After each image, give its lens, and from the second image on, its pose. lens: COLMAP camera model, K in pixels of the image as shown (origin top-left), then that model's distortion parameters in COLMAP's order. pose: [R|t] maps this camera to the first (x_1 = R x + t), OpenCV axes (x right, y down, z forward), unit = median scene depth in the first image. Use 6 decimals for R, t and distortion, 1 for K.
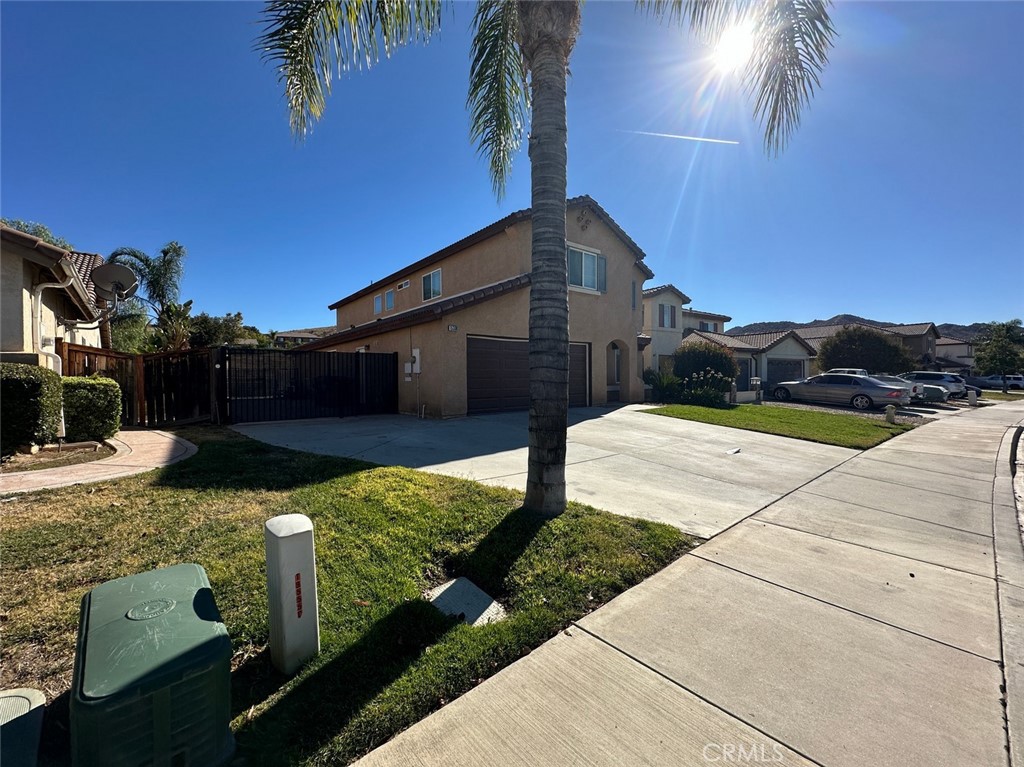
lens RADIAL K [[407.7, 0, 511.0], [0, 407.7, 383.2], [0, 0, 1]] dist [0.000349, 0.000123]
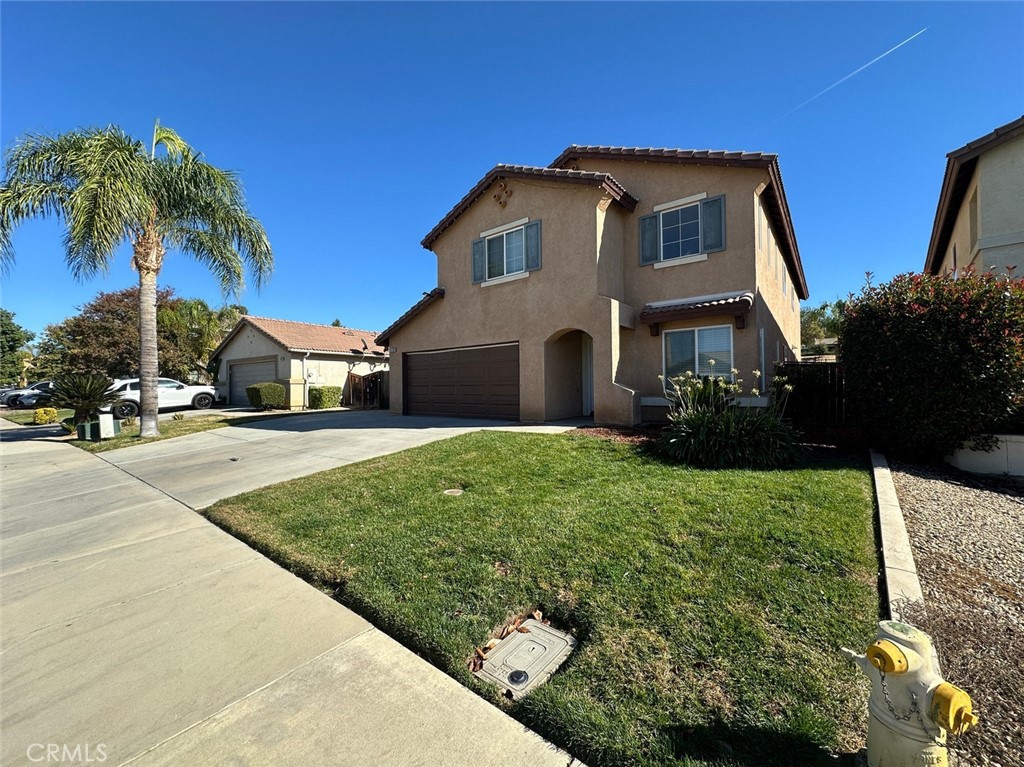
lens RADIAL K [[407.7, 0, 511.0], [0, 407.7, 383.2], [0, 0, 1]] dist [0.000349, 0.000123]
pose [[0.132529, -0.009955, -0.991129, 0.981062], [-0.048043, 0.998710, -0.016455, -0.009077], [0.990014, 0.049797, 0.131880, 0.915162]]
